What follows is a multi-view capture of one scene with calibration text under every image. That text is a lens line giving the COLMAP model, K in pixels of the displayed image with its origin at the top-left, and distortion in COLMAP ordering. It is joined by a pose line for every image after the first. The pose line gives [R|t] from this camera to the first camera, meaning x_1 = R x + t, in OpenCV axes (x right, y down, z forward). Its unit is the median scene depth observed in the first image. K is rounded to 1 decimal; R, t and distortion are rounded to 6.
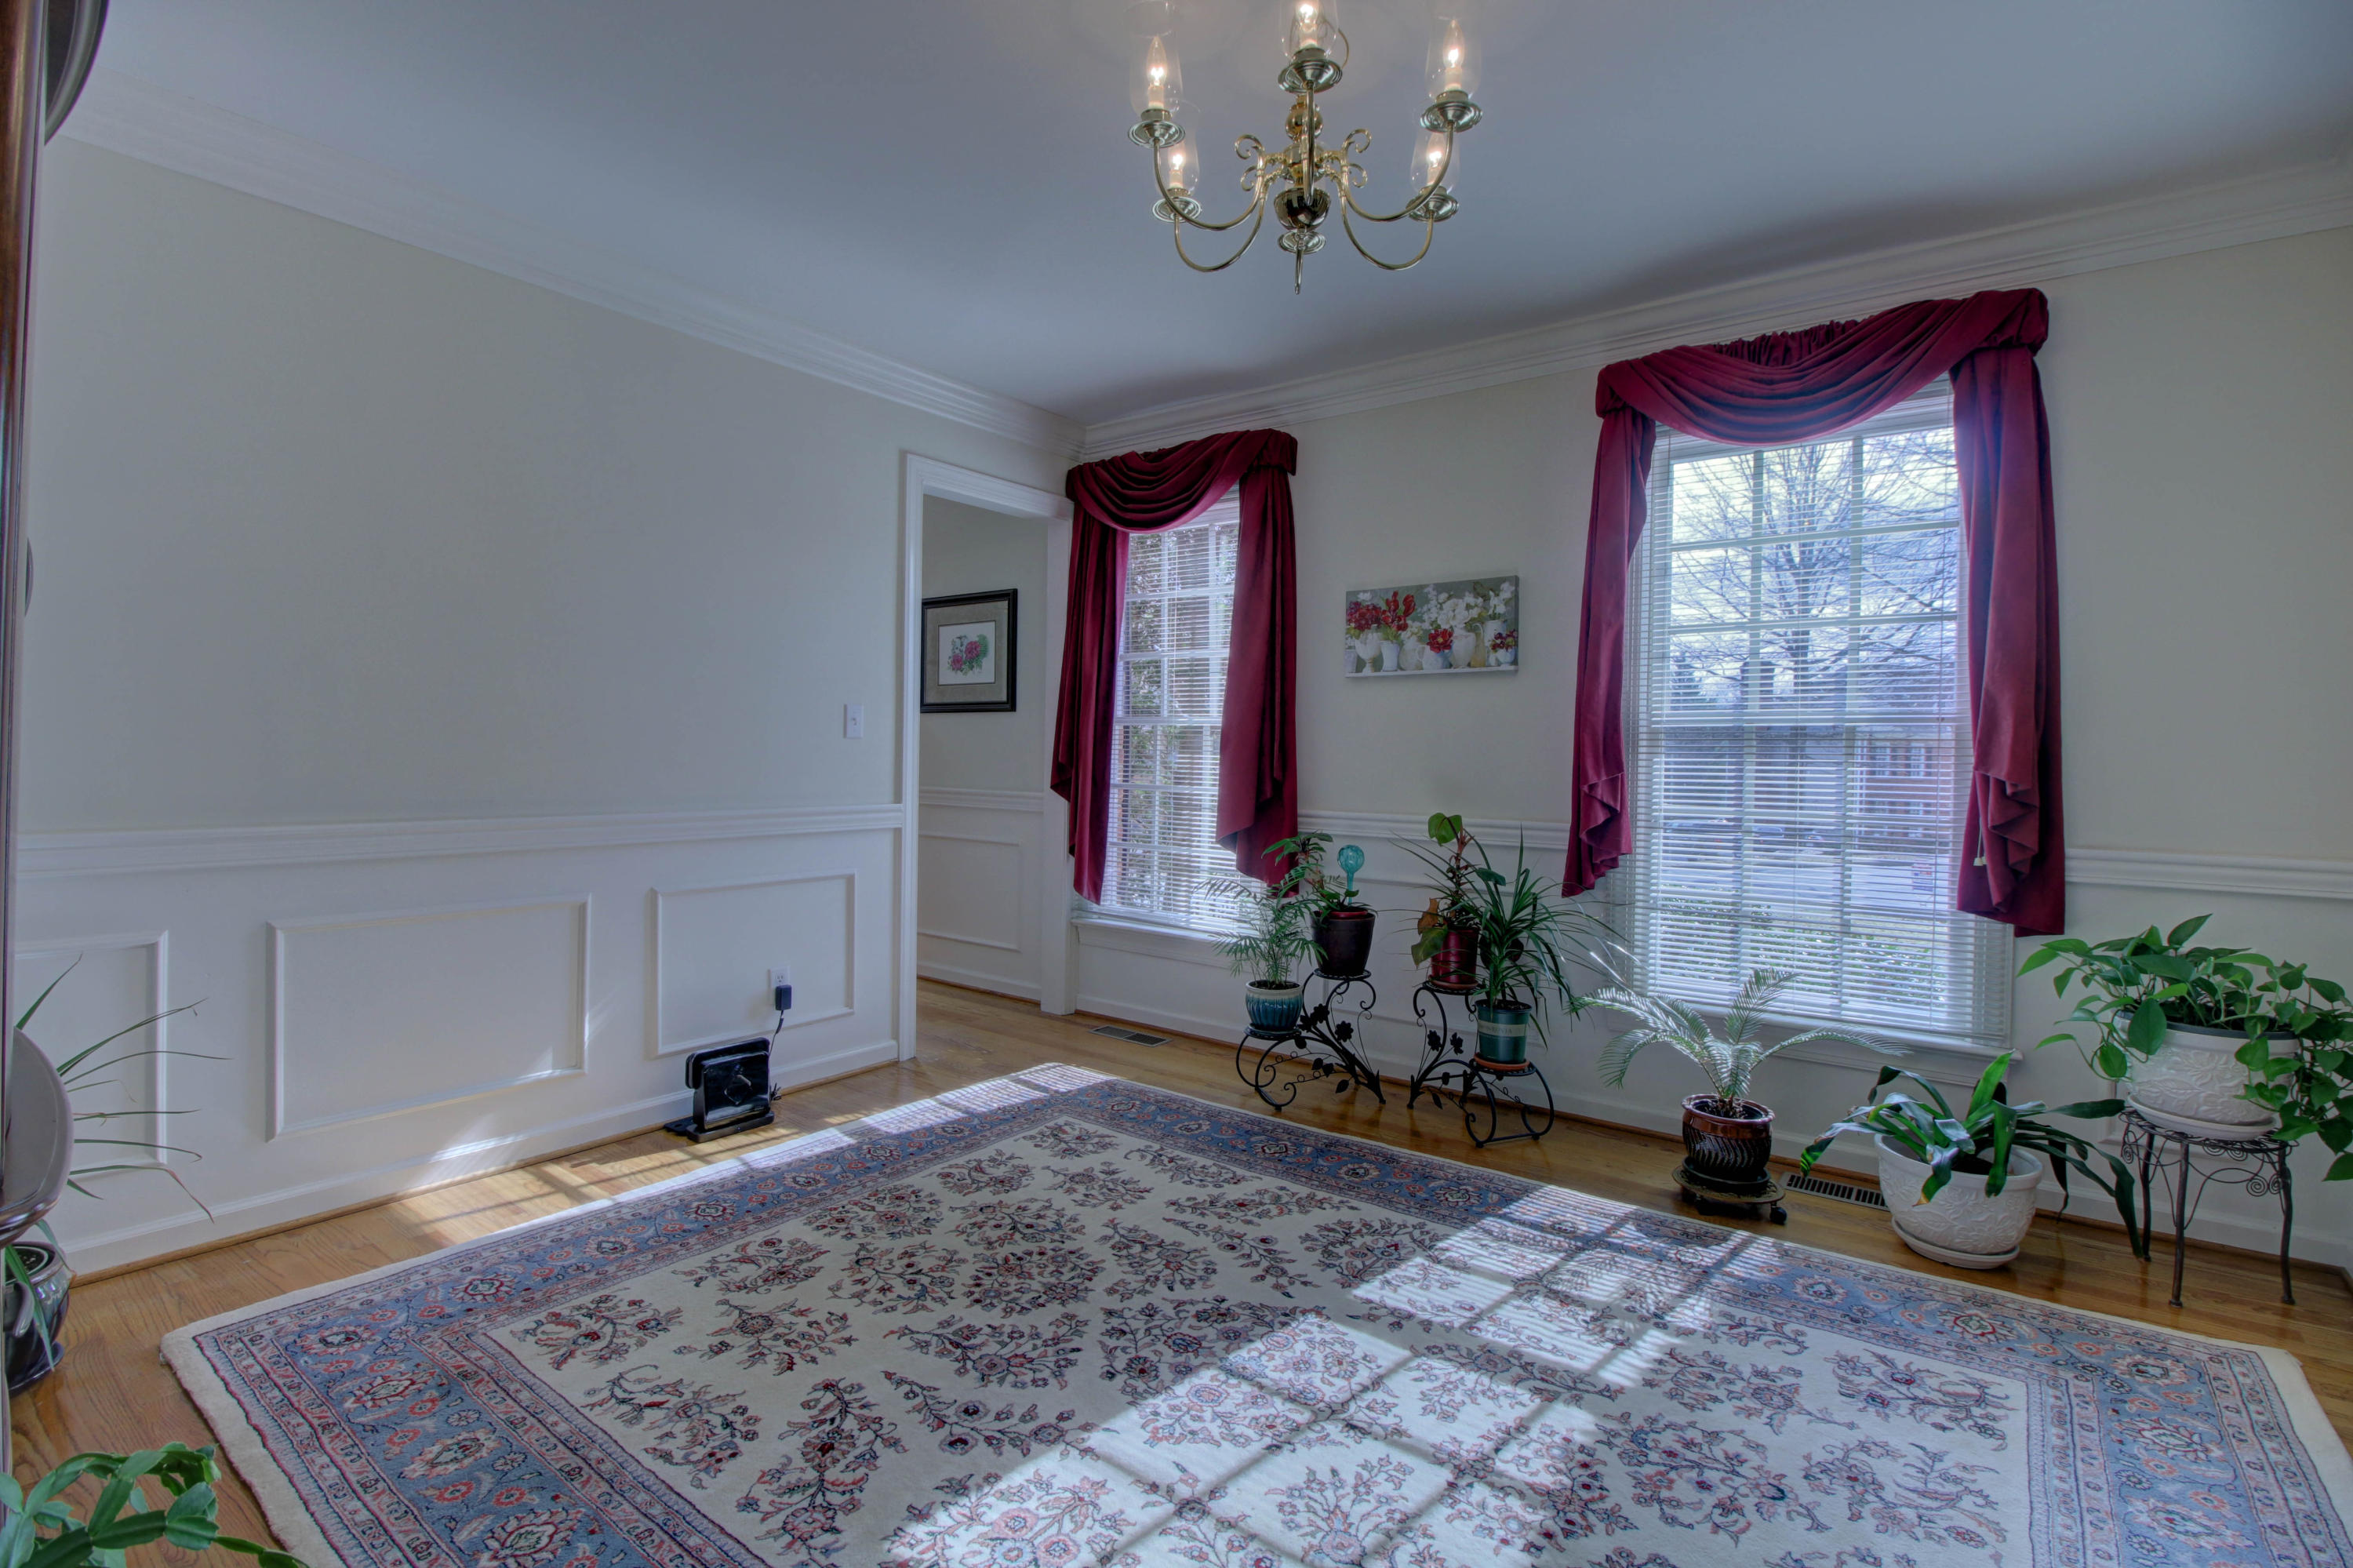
lens RADIAL K [[1087.2, 0, 1170.7], [0, 1087.2, 760.1], [0, 0, 1]] dist [0.003218, -0.014119]
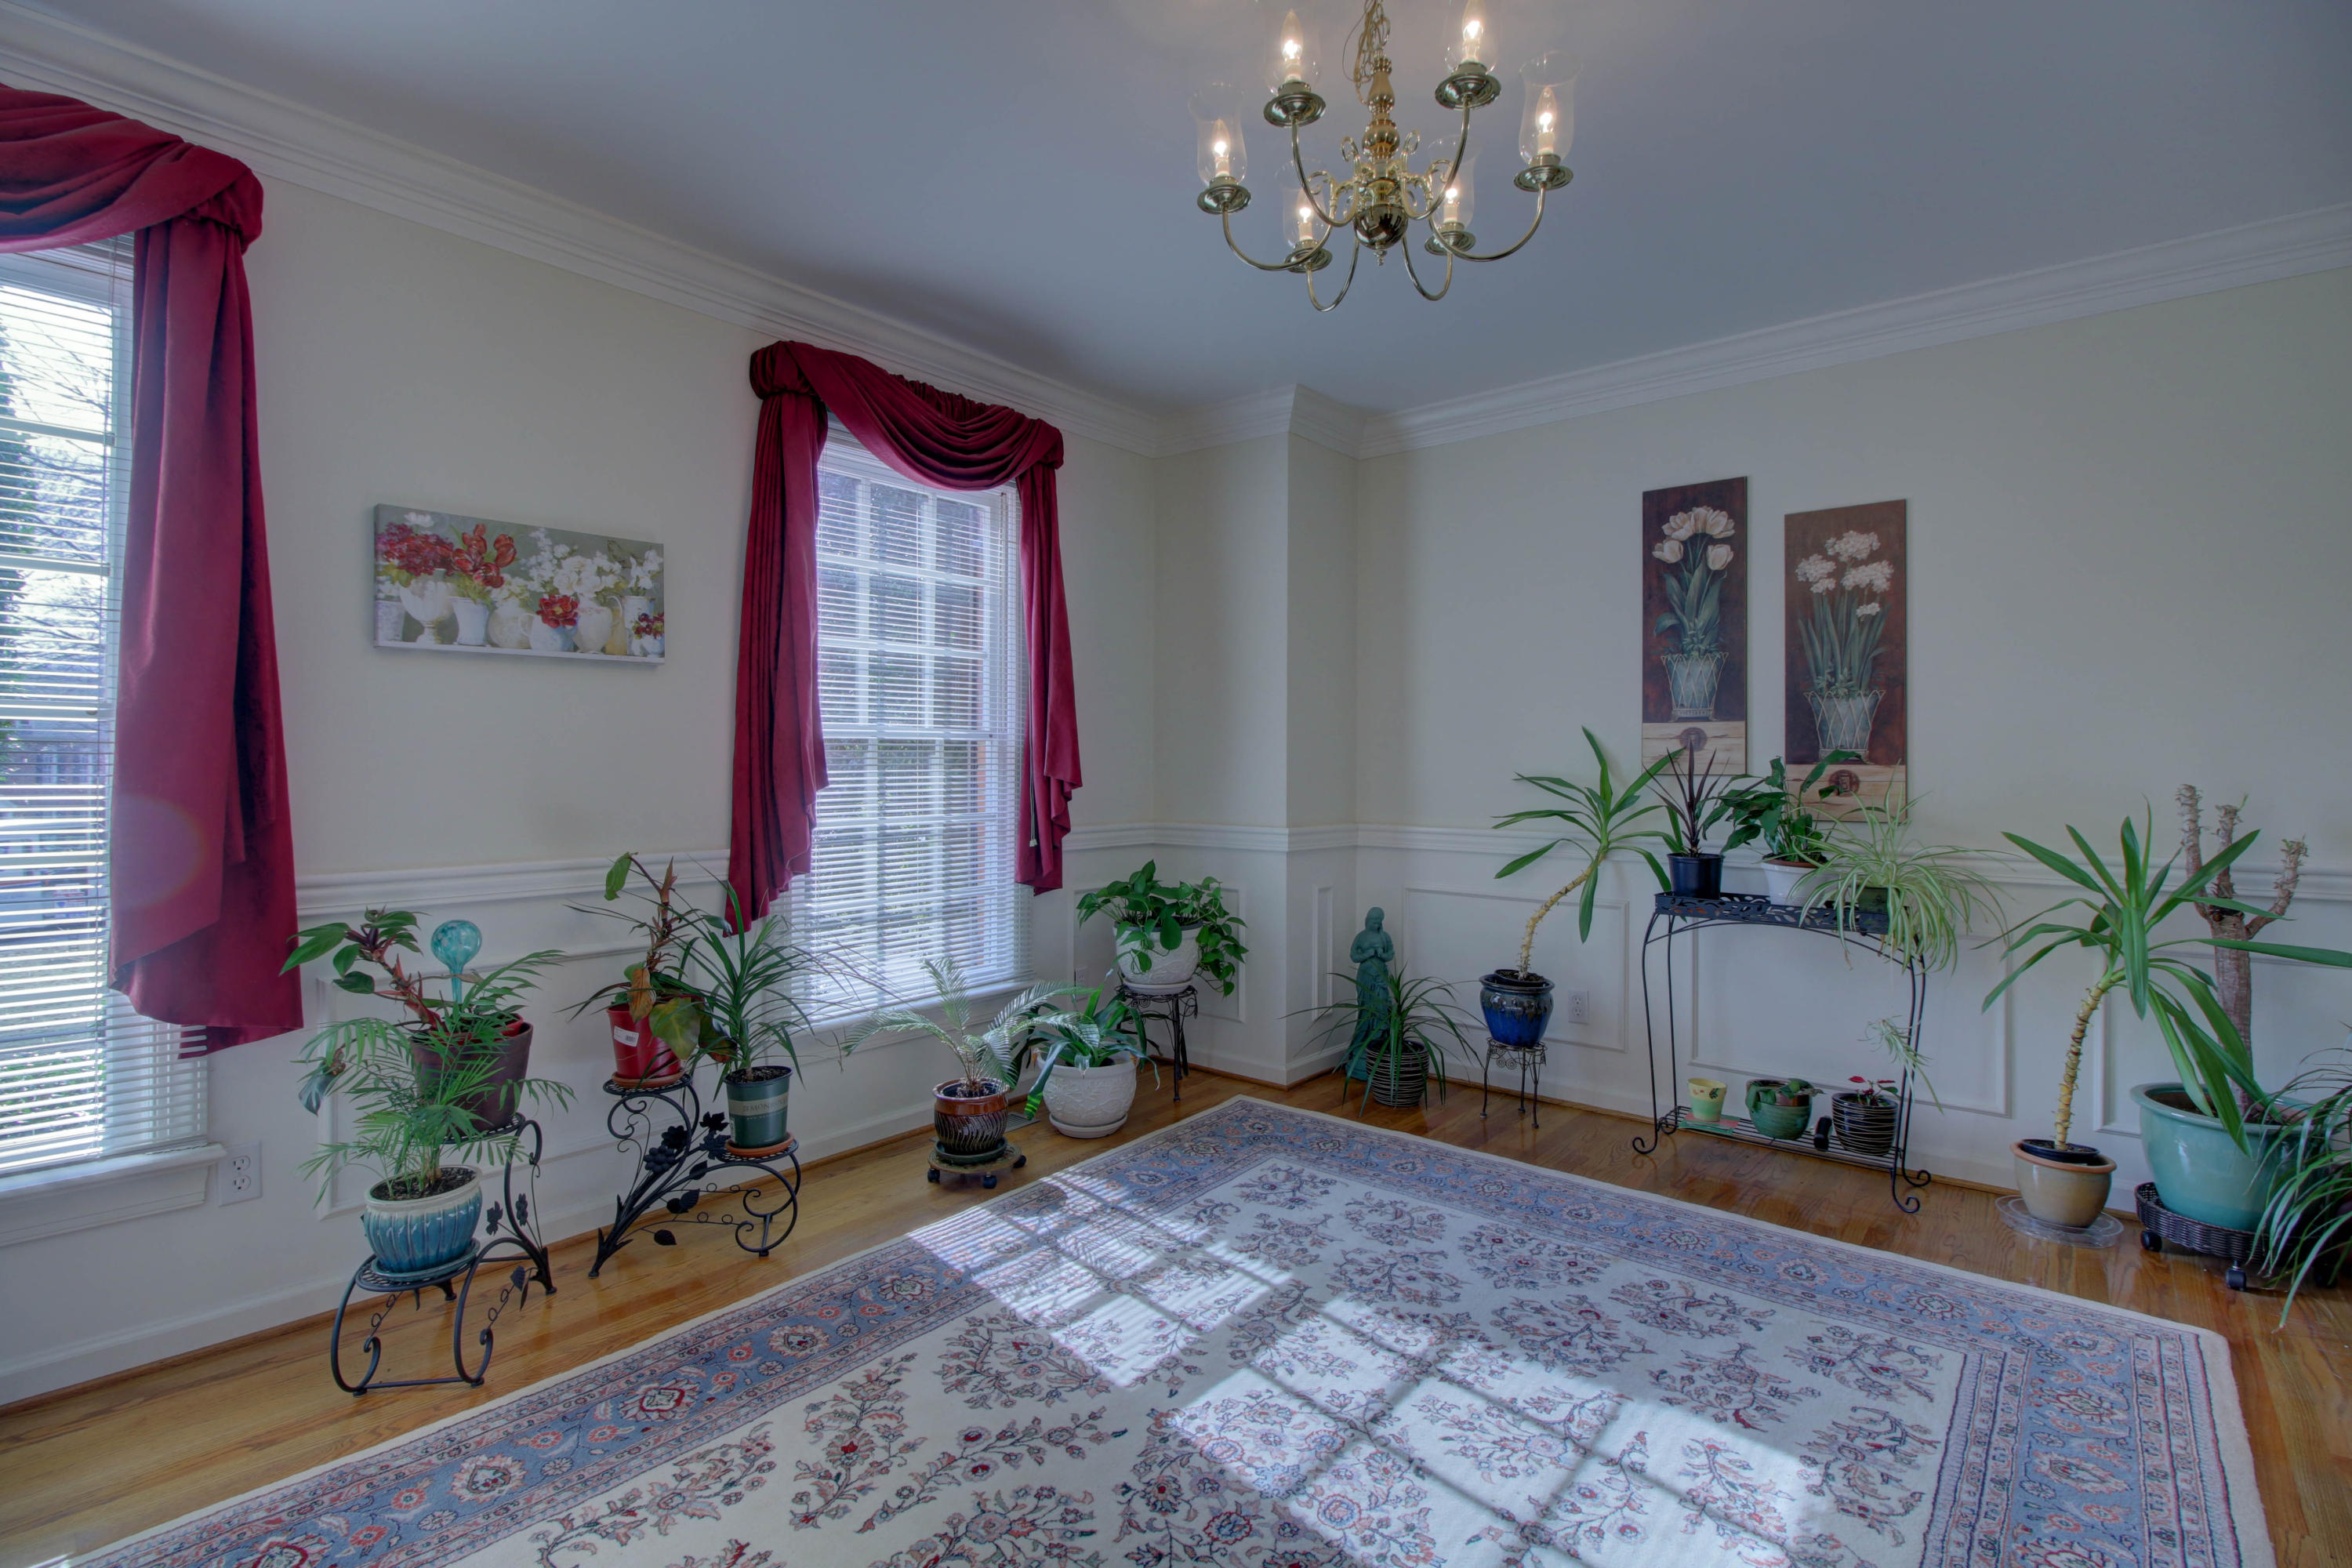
lens RADIAL K [[1086.7, 0, 1170.2], [0, 1086.7, 760.1], [0, 0, 1]] dist [0.003218, -0.014119]
pose [[0.054341, -0.012163, 0.998448, -0.634664], [0.009540, 0.999886, 0.011661, -0.025196], [-0.998477, 0.008892, 0.054451, 0.819252]]
